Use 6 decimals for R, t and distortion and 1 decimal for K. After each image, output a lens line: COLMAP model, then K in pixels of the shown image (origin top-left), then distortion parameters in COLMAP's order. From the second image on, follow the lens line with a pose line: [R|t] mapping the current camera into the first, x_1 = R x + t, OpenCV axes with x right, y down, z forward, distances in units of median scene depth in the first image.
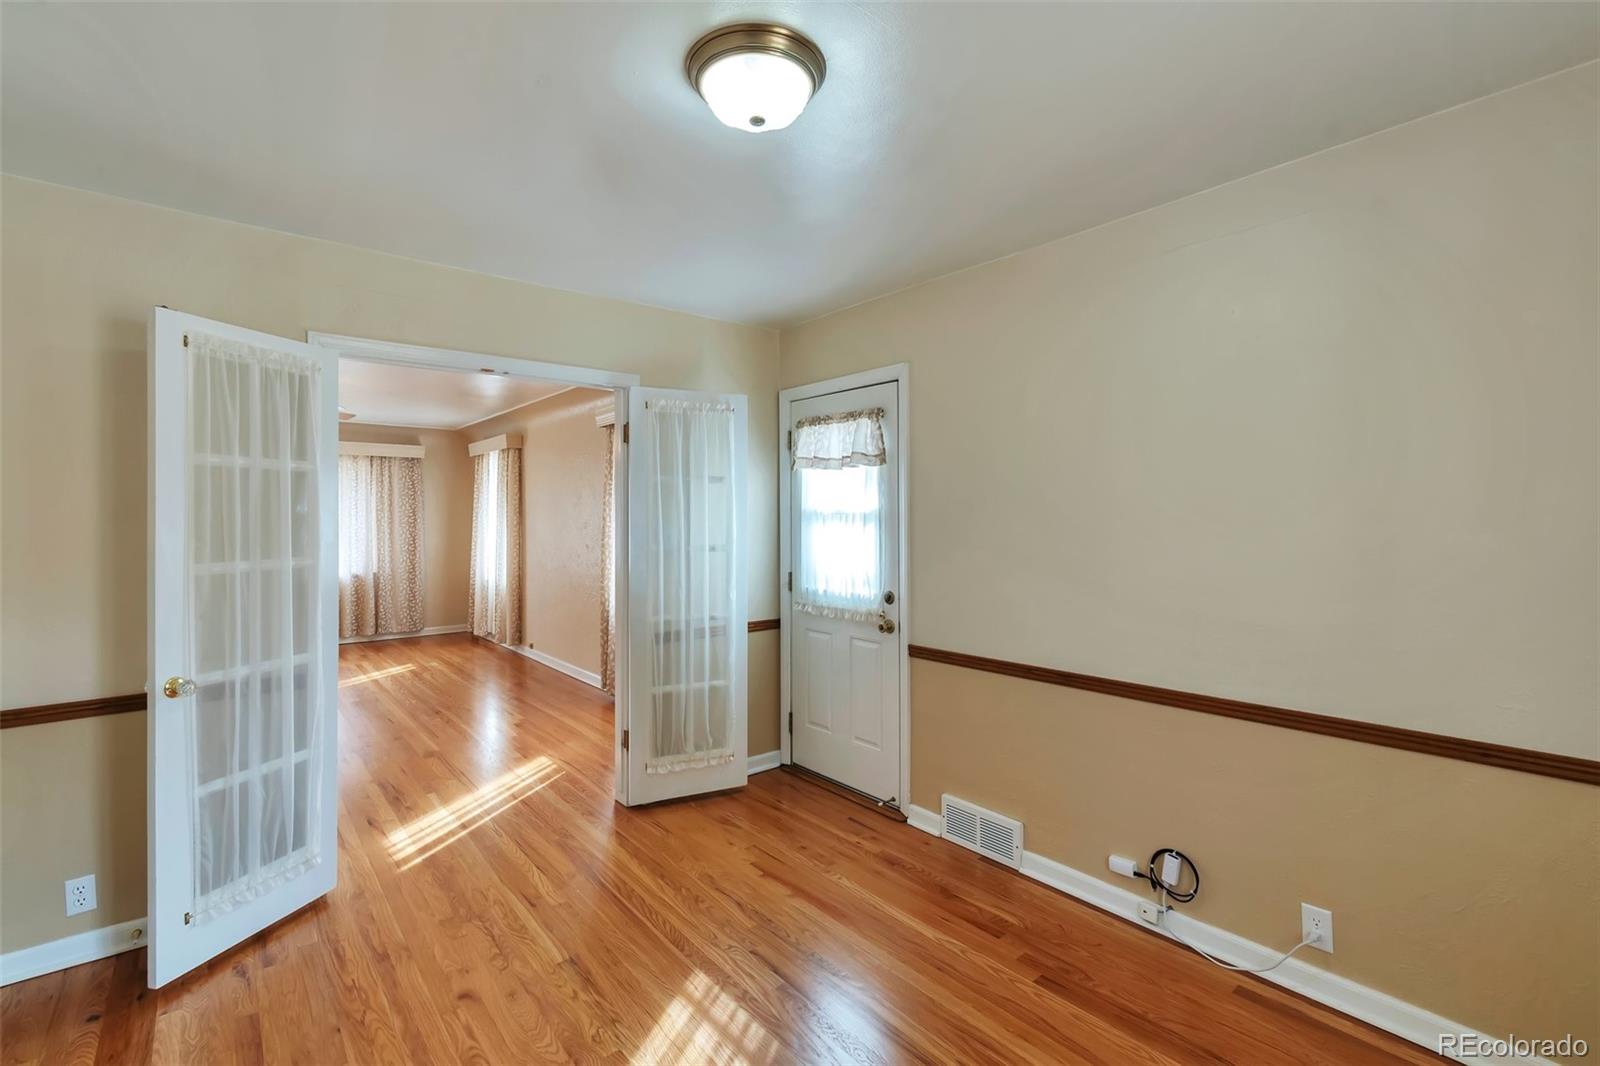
lens RADIAL K [[708.7, 0, 800.1], [0, 708.7, 520.7], [0, 0, 1]] dist [0.001984, -0.000101]
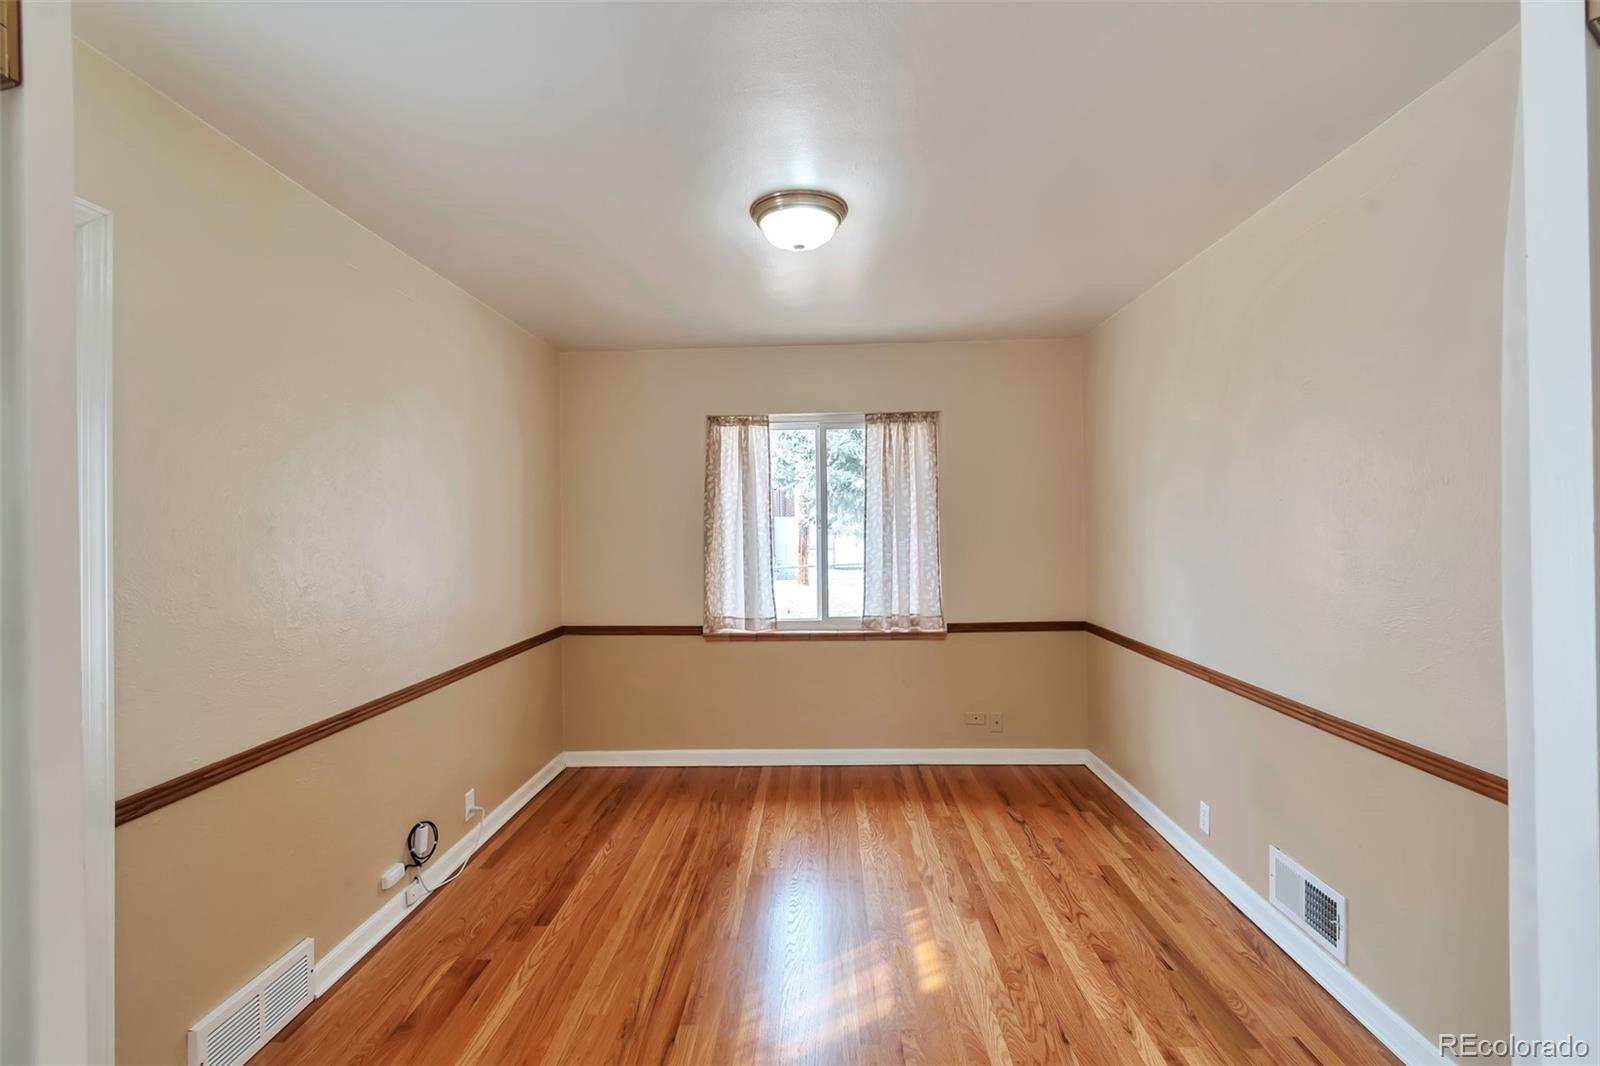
lens RADIAL K [[708.7, 0, 800.1], [0, 708.7, 520.7], [0, 0, 1]] dist [0.001984, -0.000101]
pose [[-0.750554, 0.013726, 0.660666, -0.707981], [0.006867, 0.999892, -0.012972, -0.007902], [-0.660773, -0.005200, -0.750568, 1.464495]]
